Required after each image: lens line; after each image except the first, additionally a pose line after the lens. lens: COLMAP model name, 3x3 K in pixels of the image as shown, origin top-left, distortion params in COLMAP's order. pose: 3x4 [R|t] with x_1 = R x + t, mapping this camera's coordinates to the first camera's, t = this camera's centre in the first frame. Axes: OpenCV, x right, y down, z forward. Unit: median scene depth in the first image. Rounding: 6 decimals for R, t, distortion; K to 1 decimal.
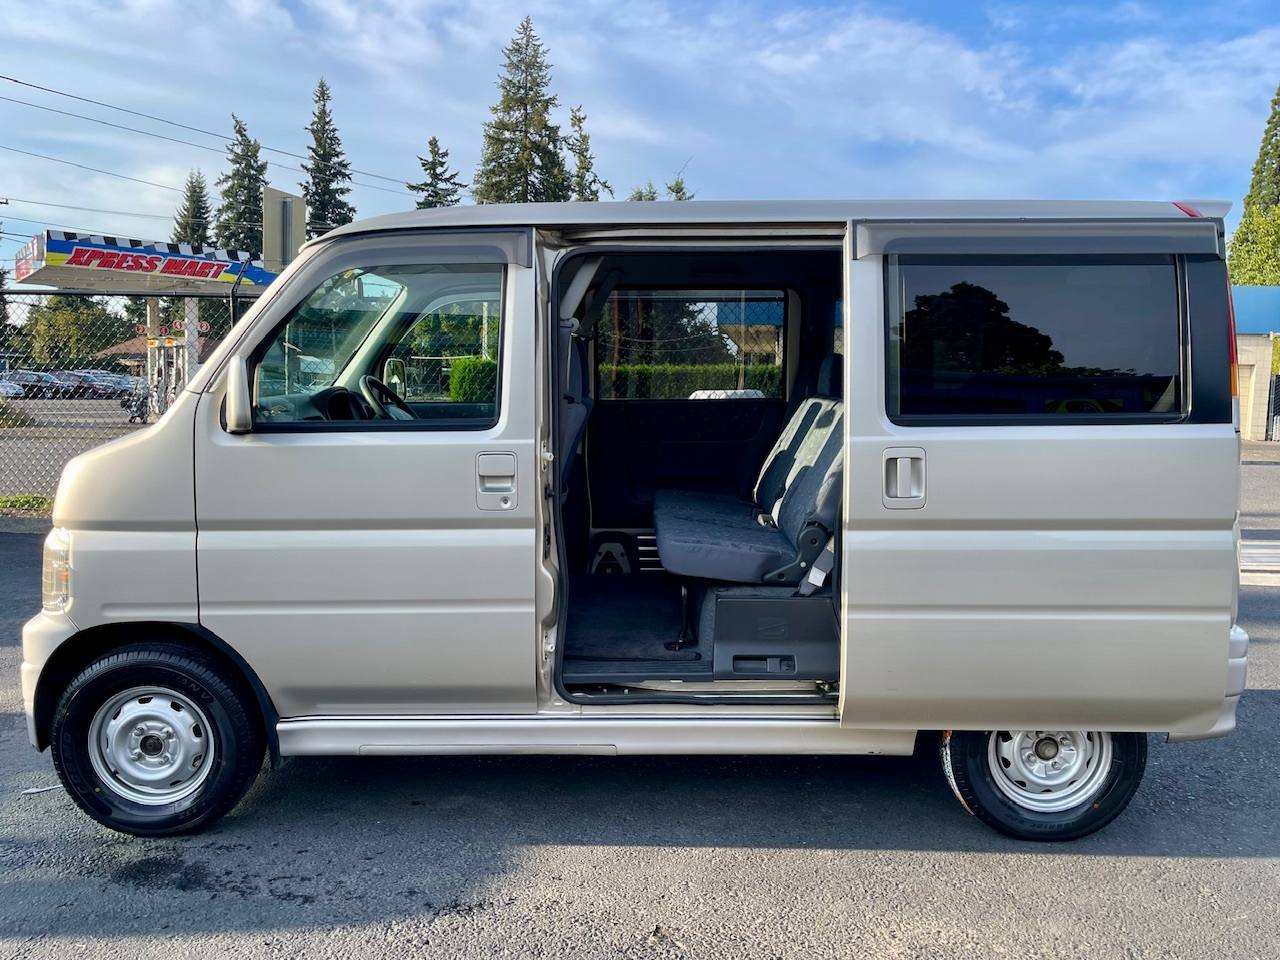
lens RADIAL K [[974.4, 0, 639.3], [0, 974.4, 494.3], [0, 0, 1]] dist [0.061415, -0.070982]
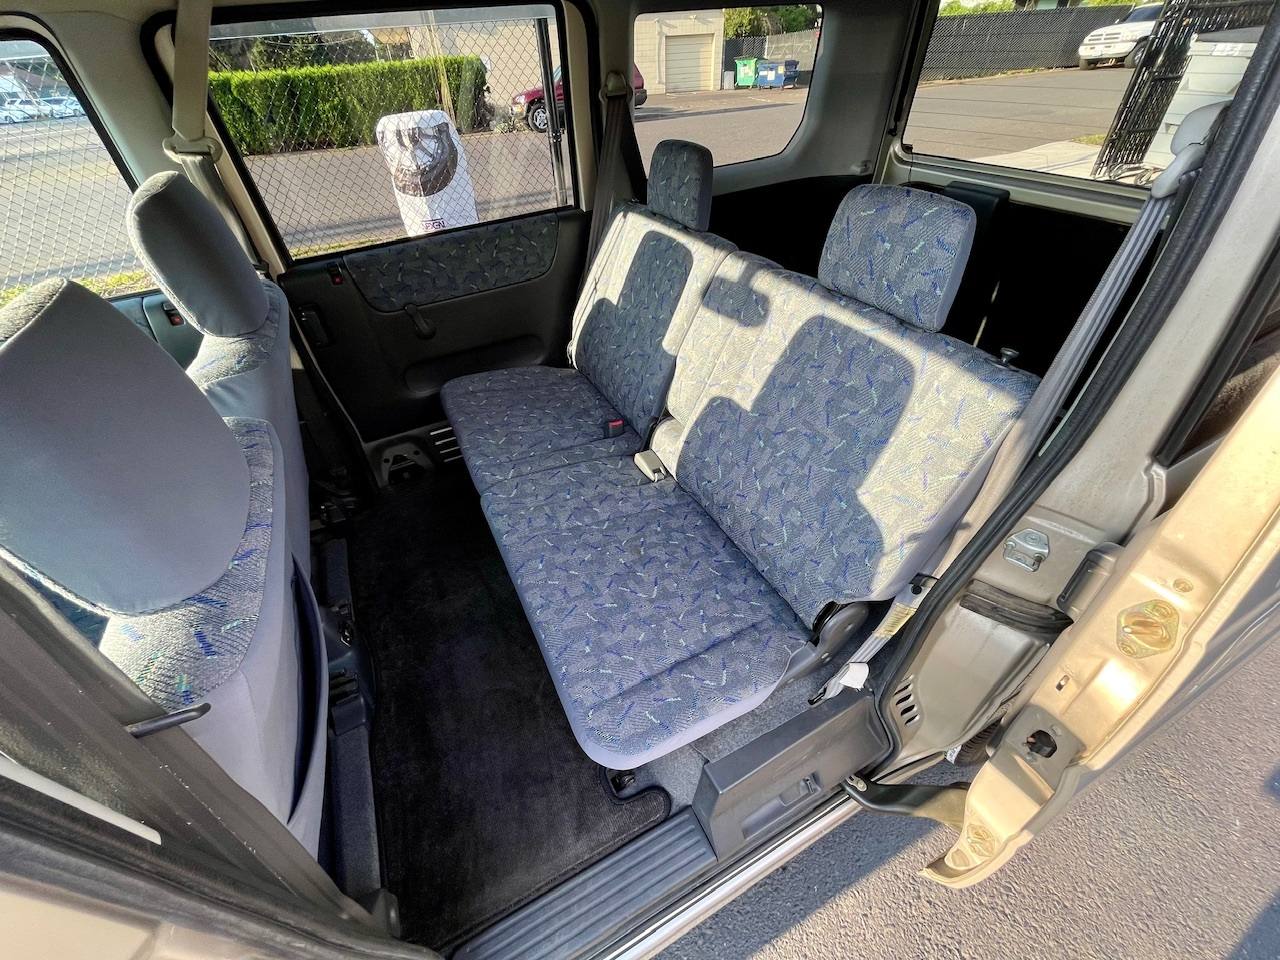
lens RADIAL K [[517.7, 0, 632.0], [0, 517.7, 479.5], [0, 0, 1]] dist [-0.000451, 0.000059]
pose [[0.894407, -0.329437, 0.302503, 0.005269], [0.116352, 0.824452, 0.553843, -0.133262], [-0.431855, -0.460164, 0.775725, 0.587376]]
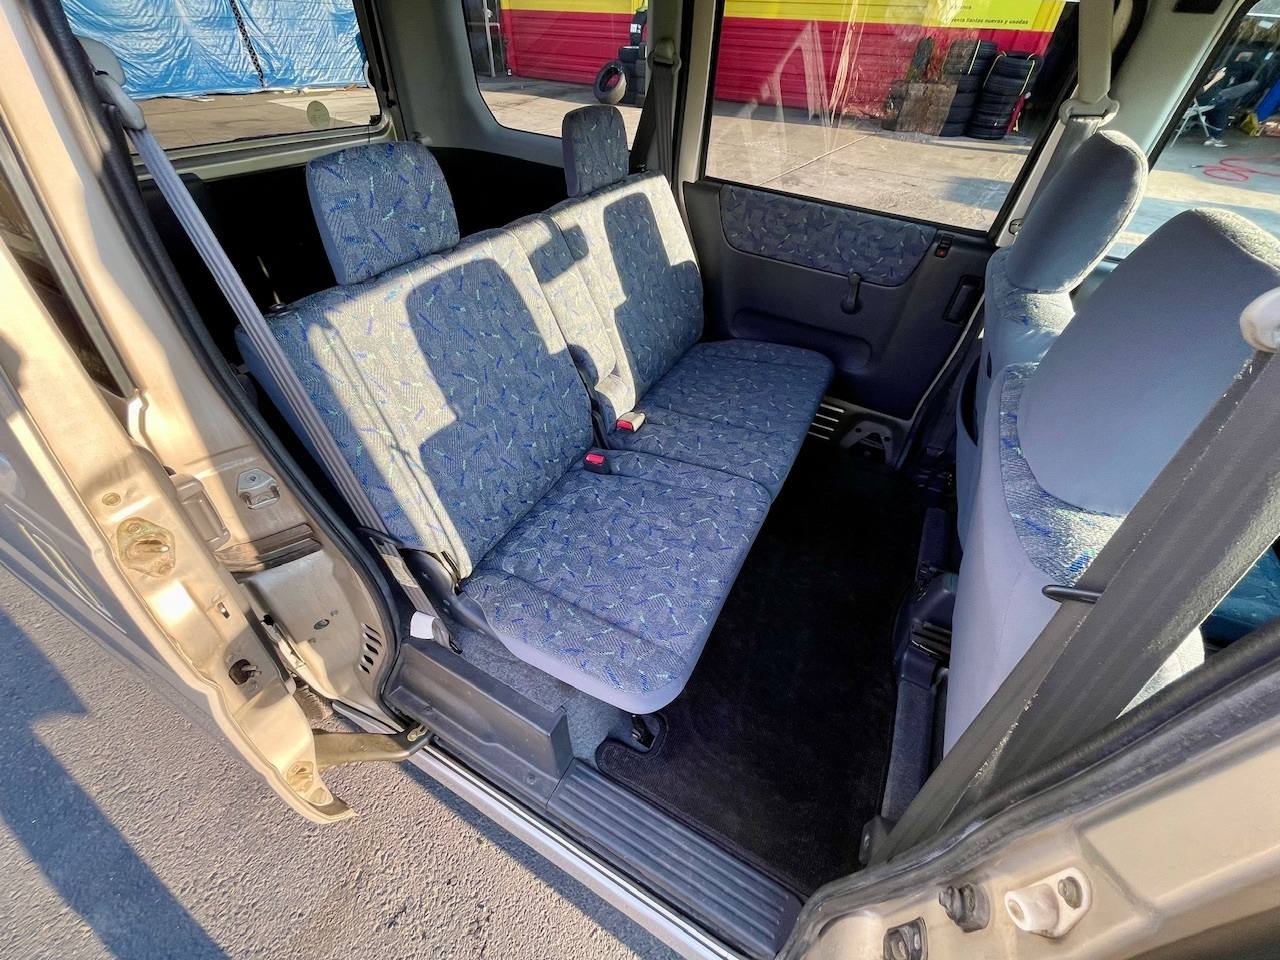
lens RADIAL K [[517.7, 0, 632.0], [0, 517.7, 479.5], [0, 0, 1]] dist [-0.000451, 0.000059]
pose [[-0.879764, -0.341706, 0.330534, -0.006639], [0.023565, 0.663060, 0.748195, -0.180920], [-0.474827, 0.666024, -0.575284, 1.004119]]
